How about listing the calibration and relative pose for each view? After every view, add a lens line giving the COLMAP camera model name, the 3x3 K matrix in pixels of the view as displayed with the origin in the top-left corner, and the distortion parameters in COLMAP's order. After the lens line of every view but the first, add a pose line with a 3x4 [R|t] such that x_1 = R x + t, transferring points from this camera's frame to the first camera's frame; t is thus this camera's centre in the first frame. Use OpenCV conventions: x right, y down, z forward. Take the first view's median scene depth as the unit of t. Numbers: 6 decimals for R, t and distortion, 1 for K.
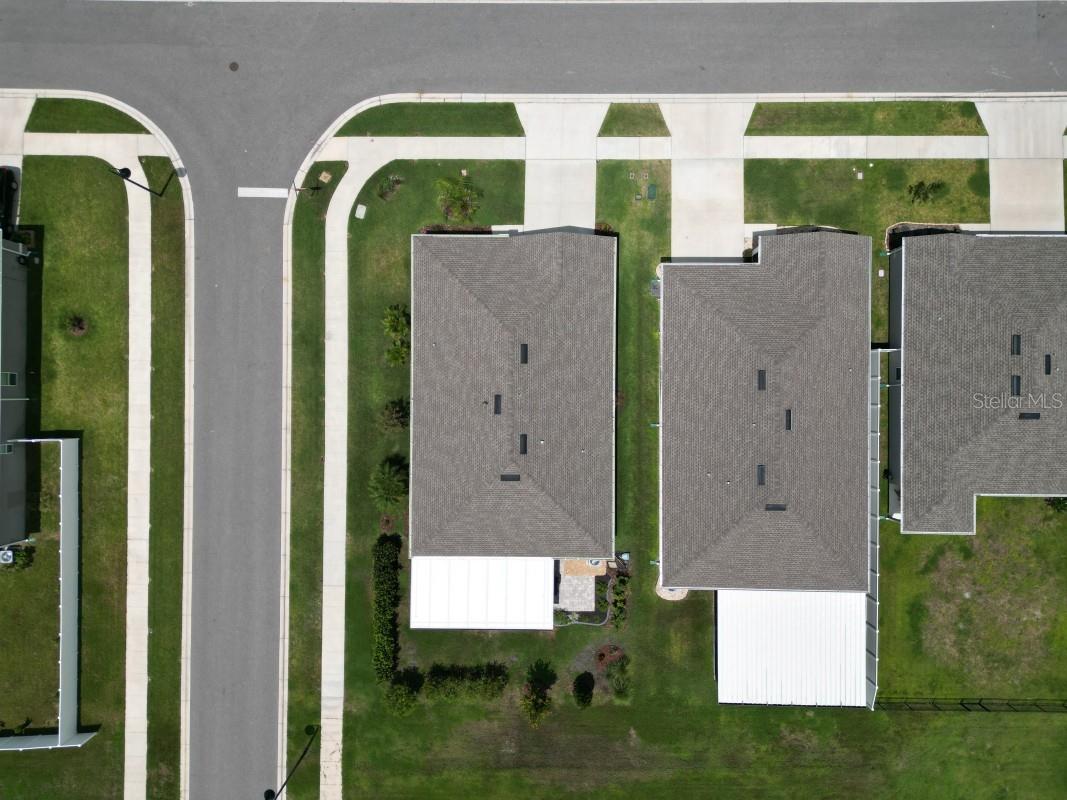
lens RADIAL K [[746.5, 0, 536.1], [0, 746.5, 400.2], [0, 0, 1]] dist [0.066778, -0.059988]
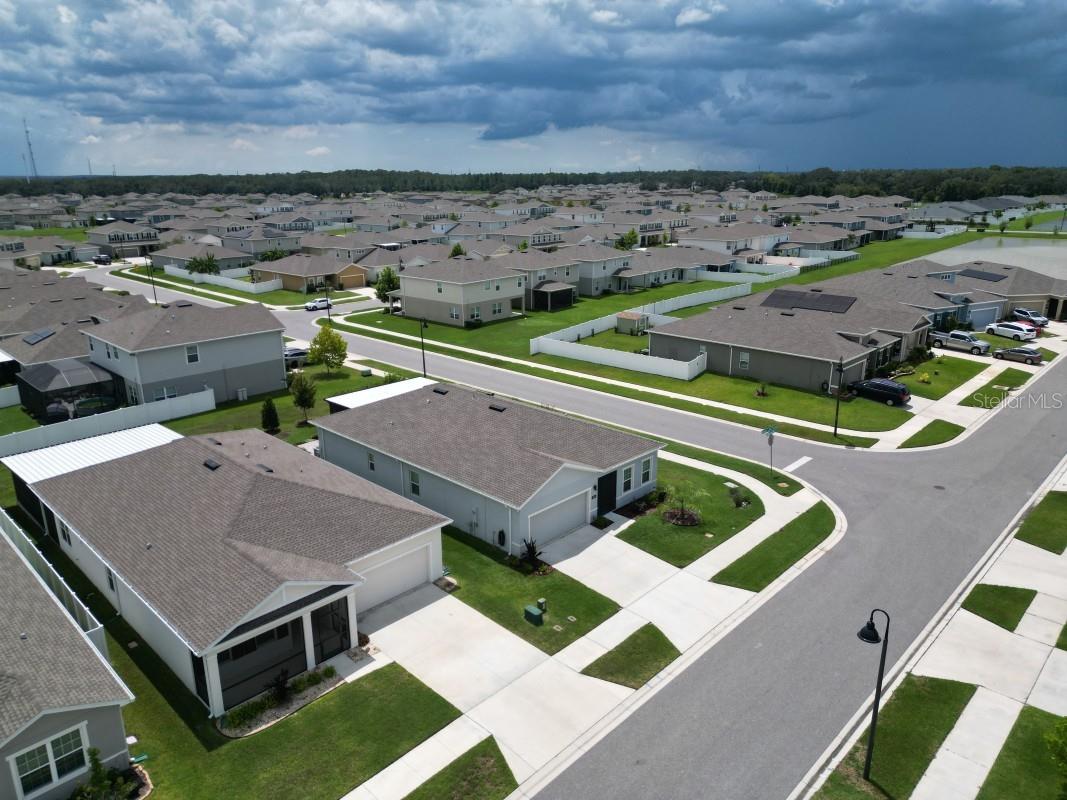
lens RADIAL K [[746.5, 0, 536.1], [0, 746.5, 400.2], [0, 0, 1]] dist [0.066778, -0.059988]
pose [[-0.689679, 0.233127, -0.685561, 0.563506], [-0.723775, -0.192940, 0.662513, -0.680570], [0.022177, 0.953114, 0.301798, 0.606320]]
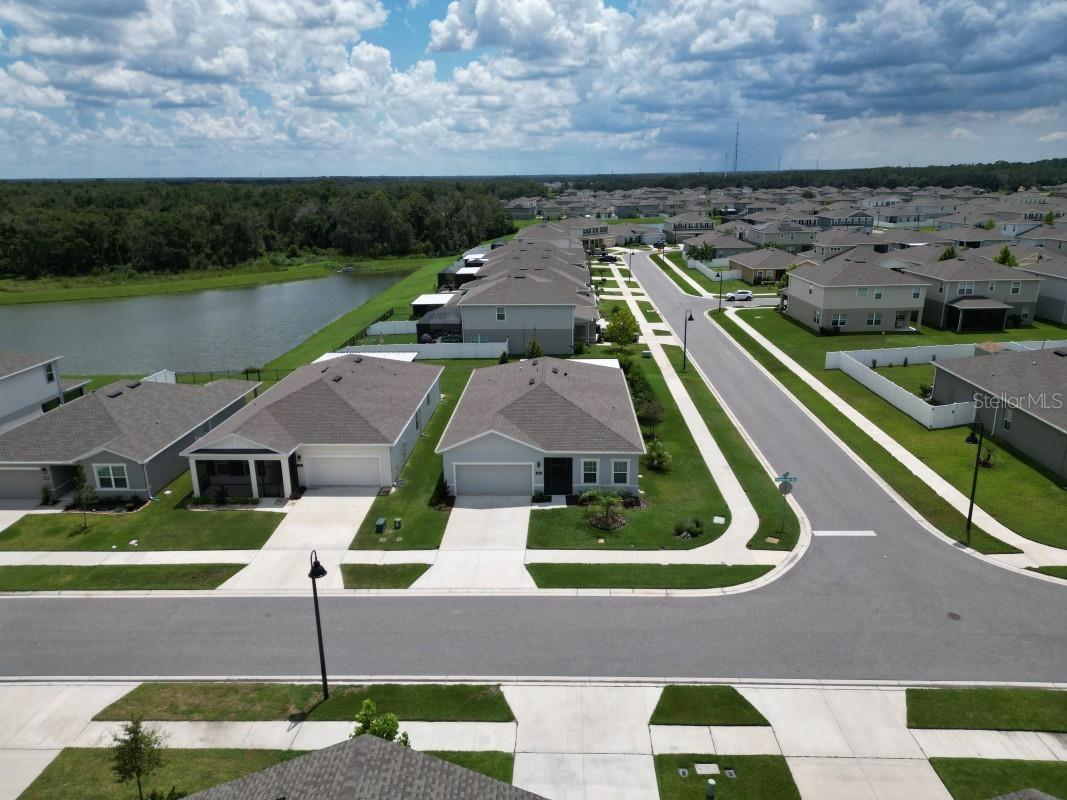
lens RADIAL K [[746.5, 0, 536.1], [0, 746.5, 400.2], [0, 0, 1]] dist [0.066778, -0.059988]
pose [[-0.998782, 0.023446, 0.043408, -0.063951], [0.034867, -0.287013, 0.957292, -1.042601], [0.034903, 0.957640, 0.285846, 0.615930]]
